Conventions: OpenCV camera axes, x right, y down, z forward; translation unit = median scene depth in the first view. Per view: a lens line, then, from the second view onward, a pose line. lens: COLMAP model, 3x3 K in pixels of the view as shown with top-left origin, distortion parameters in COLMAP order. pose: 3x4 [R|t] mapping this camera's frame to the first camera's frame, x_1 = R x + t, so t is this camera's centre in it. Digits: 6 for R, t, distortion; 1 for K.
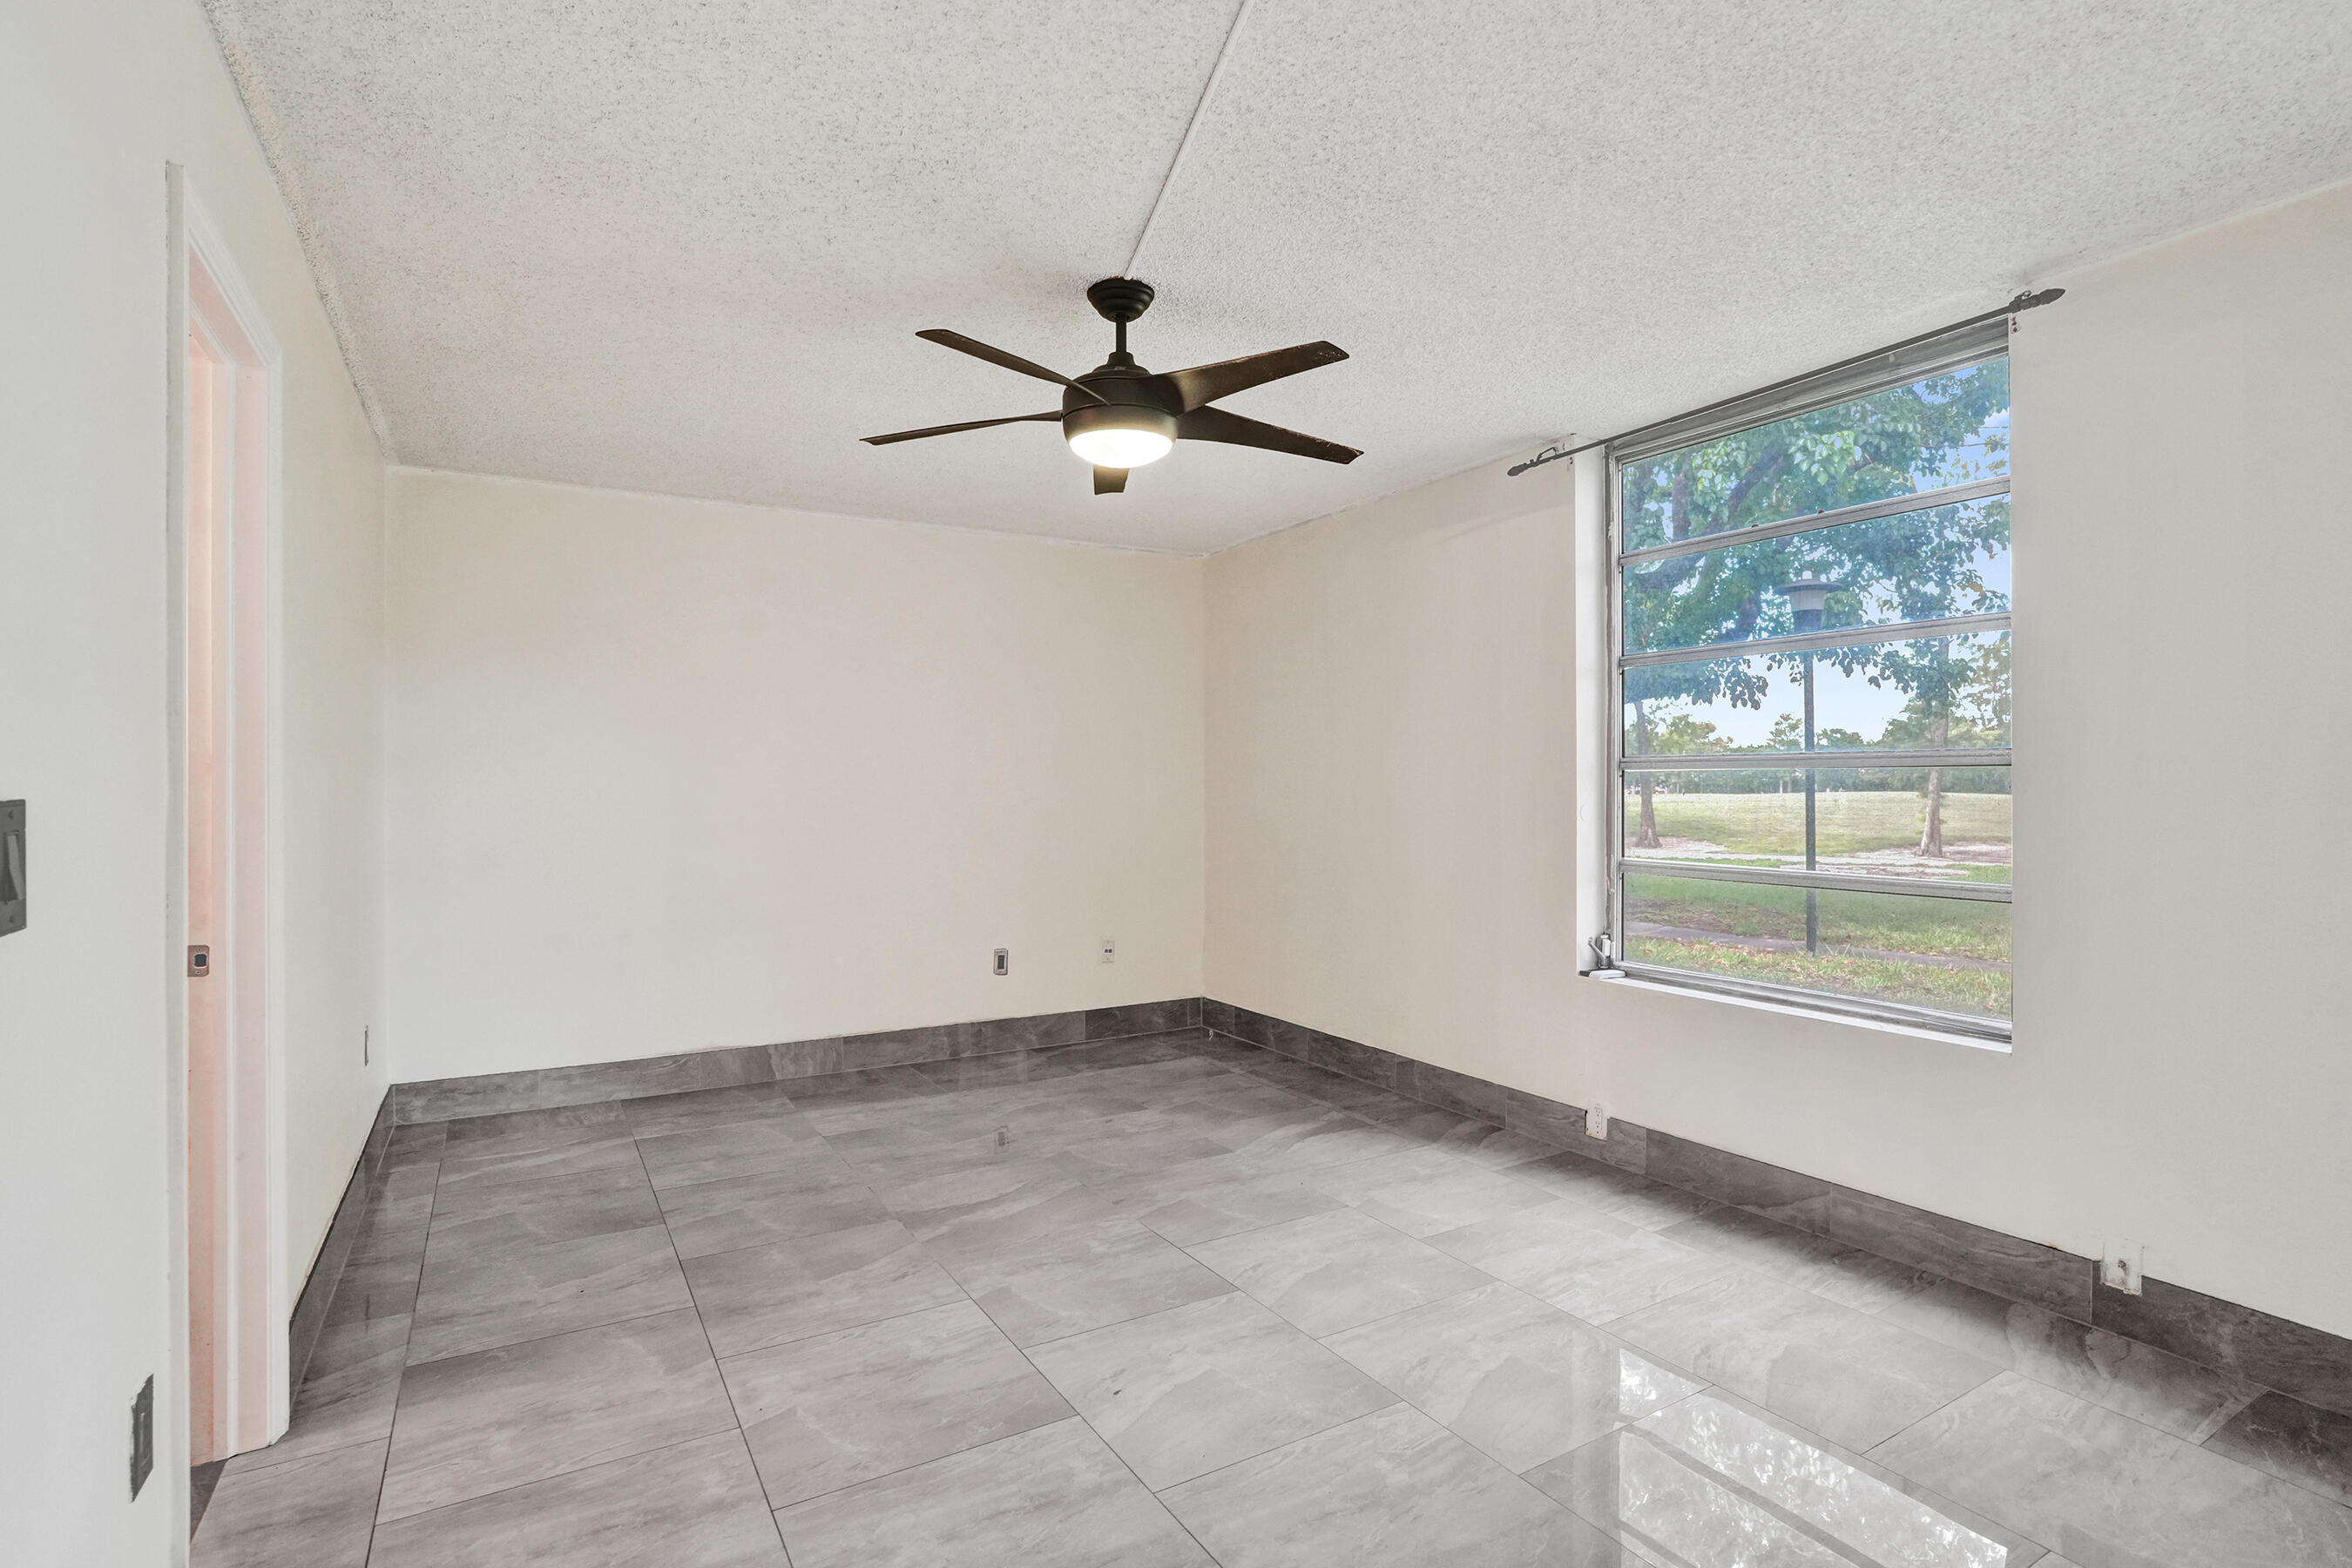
lens RADIAL K [[1129.5, 0, 1173.6], [0, 1129.5, 794.5], [0, 0, 1]] dist [-0.057295, 0.030763]
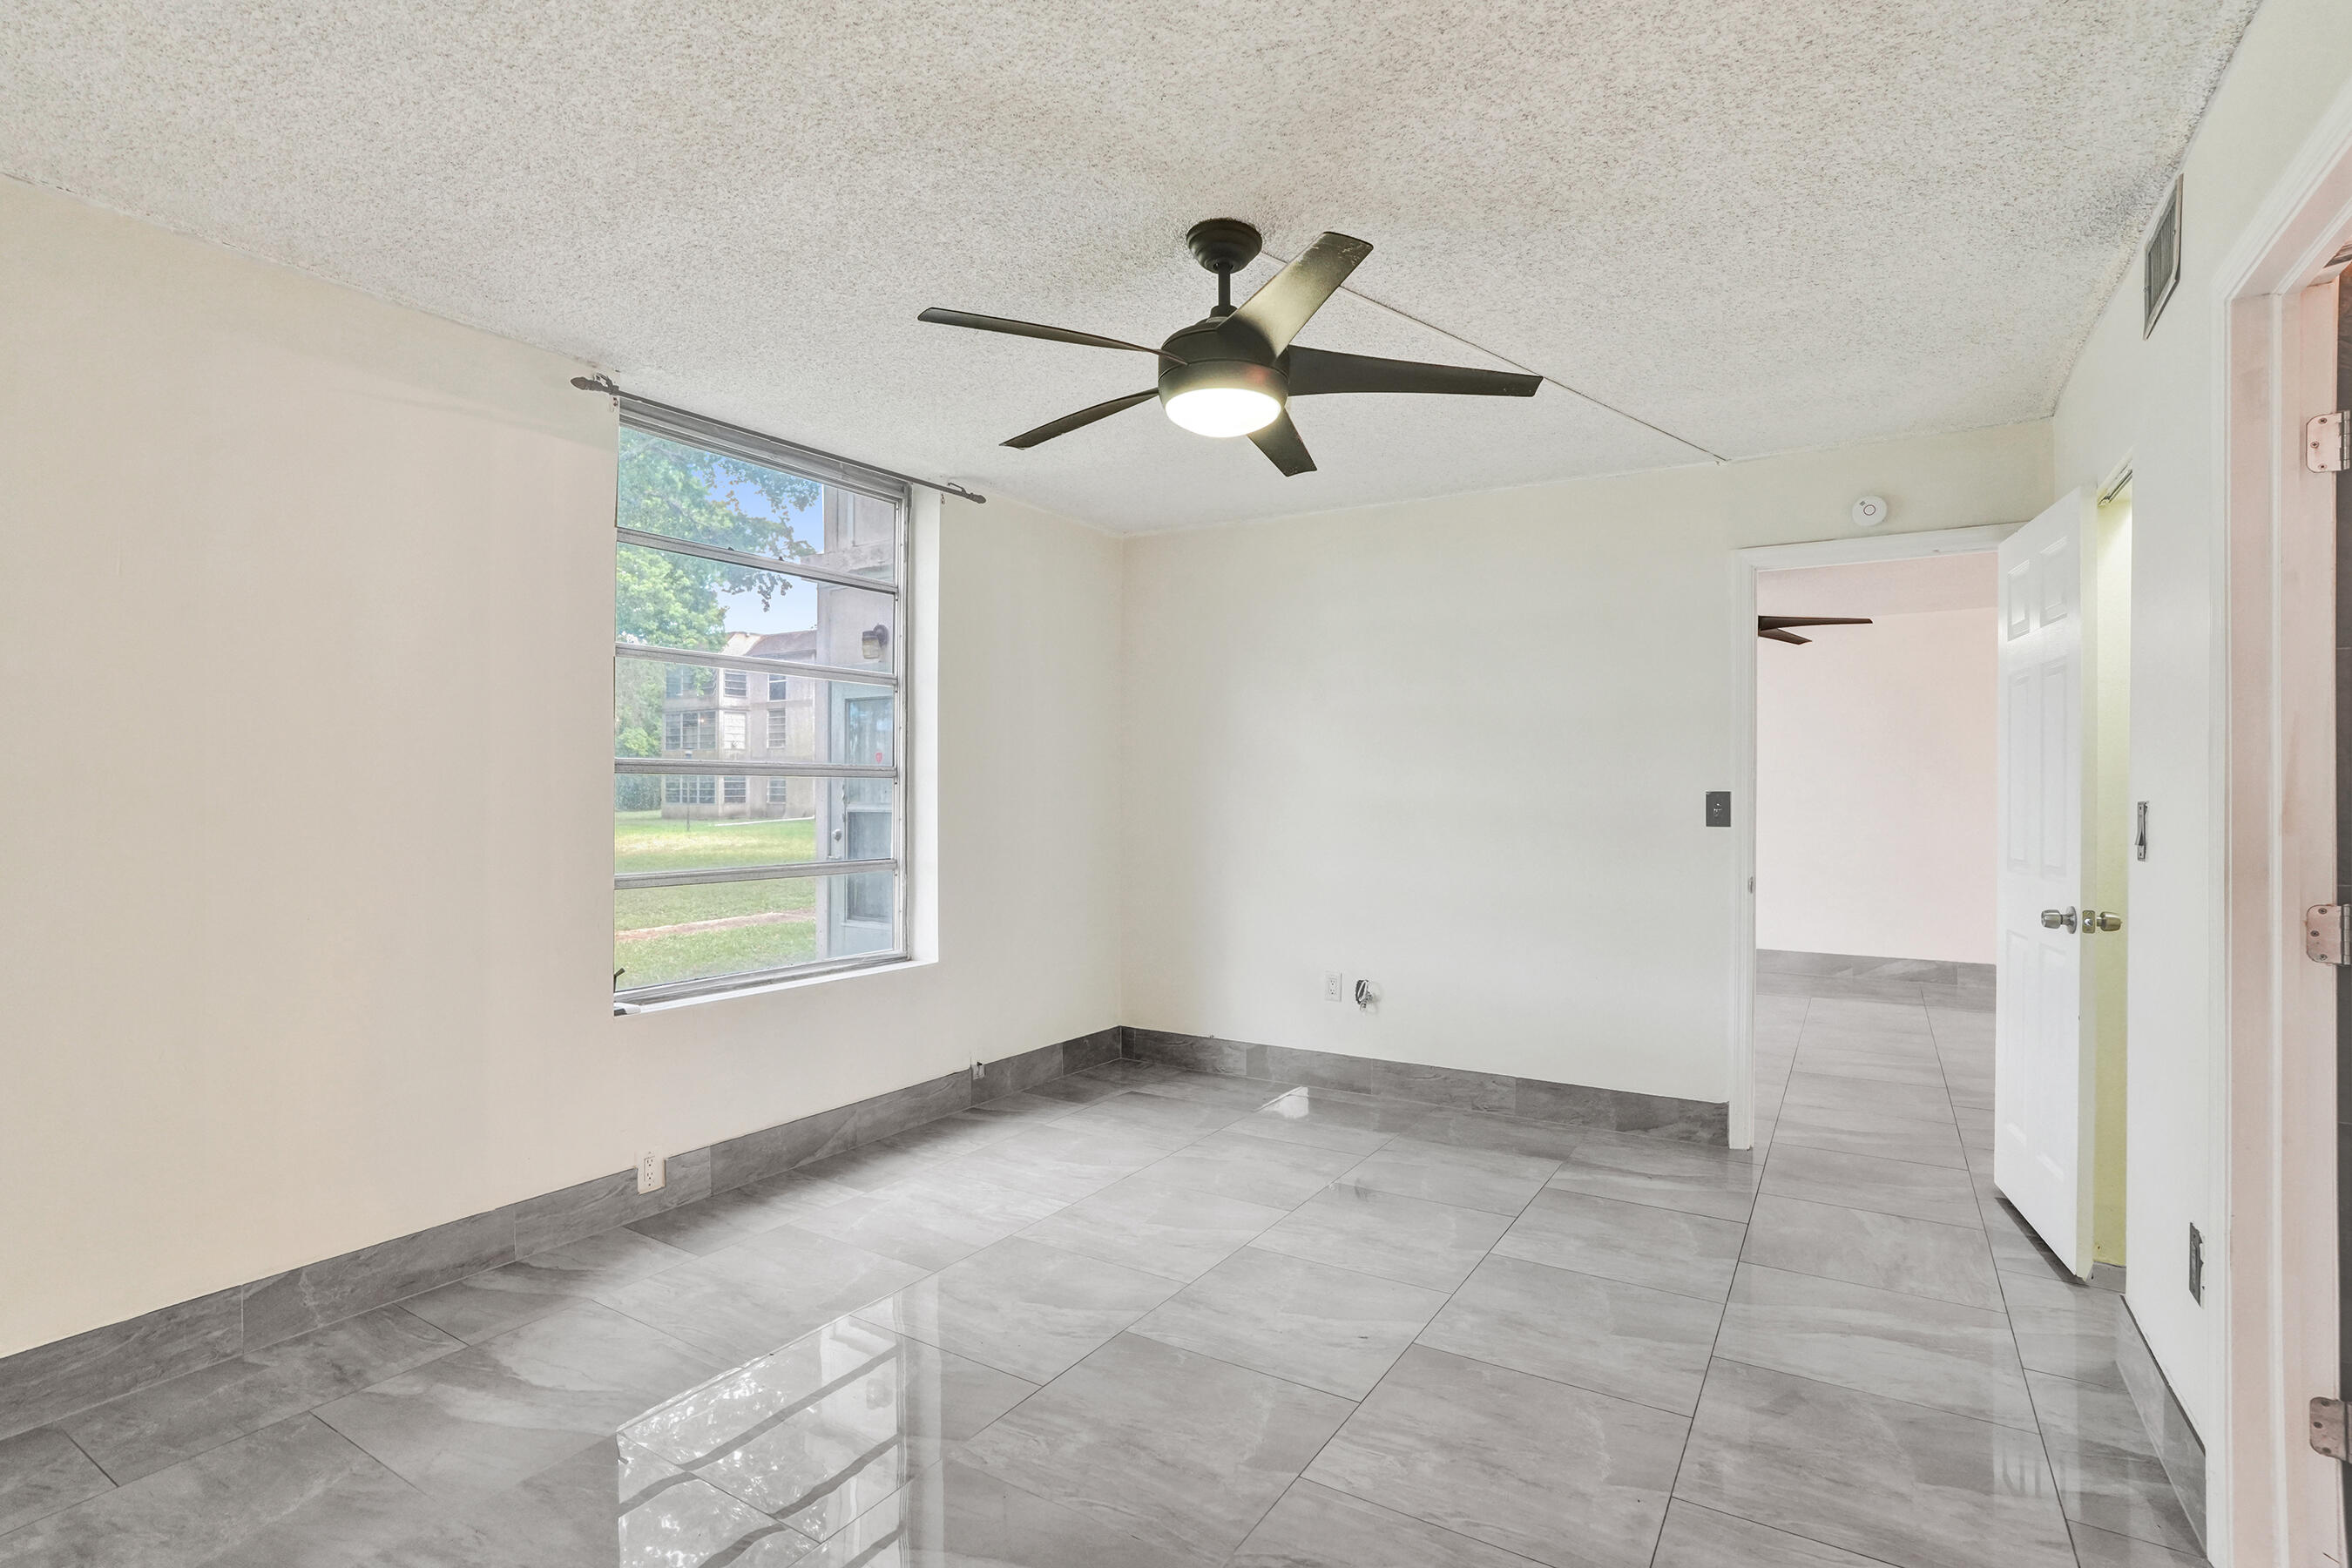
lens RADIAL K [[1129.5, 0, 1173.6], [0, 1129.5, 794.5], [0, 0, 1]] dist [-0.057295, 0.030763]
pose [[-0.453430, -0.004124, 0.891282, -0.728401], [0.004522, 0.999966, 0.006927, -0.011397], [-0.891280, 0.007171, -0.453396, 1.273978]]
